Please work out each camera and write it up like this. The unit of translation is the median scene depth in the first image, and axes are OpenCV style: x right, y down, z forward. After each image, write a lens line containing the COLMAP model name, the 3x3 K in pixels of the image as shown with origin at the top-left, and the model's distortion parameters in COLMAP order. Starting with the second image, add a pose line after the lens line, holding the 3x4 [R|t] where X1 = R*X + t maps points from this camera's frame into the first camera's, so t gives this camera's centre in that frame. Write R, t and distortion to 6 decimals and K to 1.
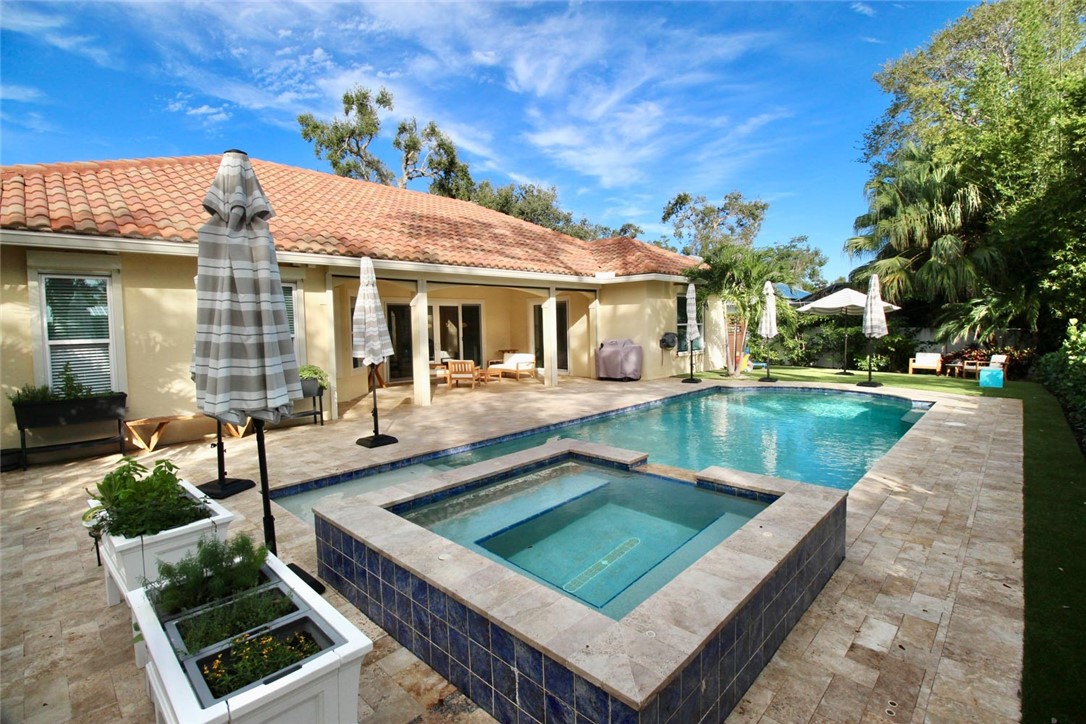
lens RADIAL K [[503.5, 0, 543.0], [0, 503.5, 349.8], [0, 0, 1]] dist [-0.000134, -0.014860]
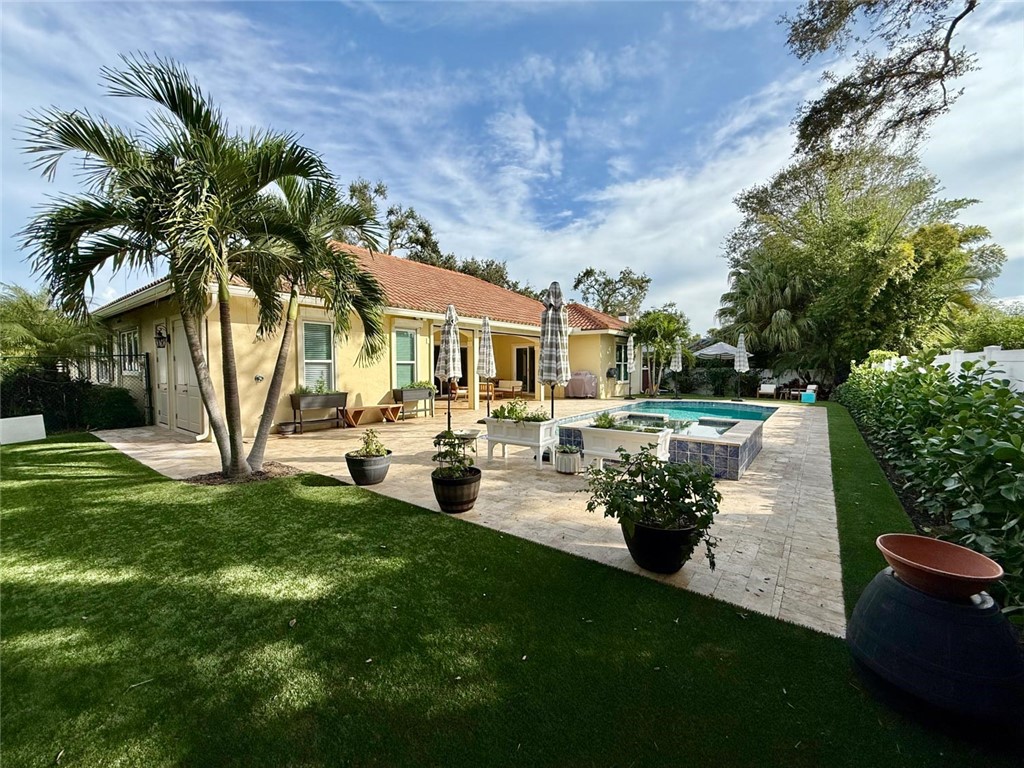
lens RADIAL K [[407.3, 0, 508.1], [0, 407.3, 383.3], [0, 0, 1]] dist [0.000921, -0.000122]
pose [[0.994166, 0.014209, 0.106919, -0.165987], [-0.013304, 0.999869, -0.009168, 0.023779], [-0.107035, 0.007692, 0.994225, -0.168729]]
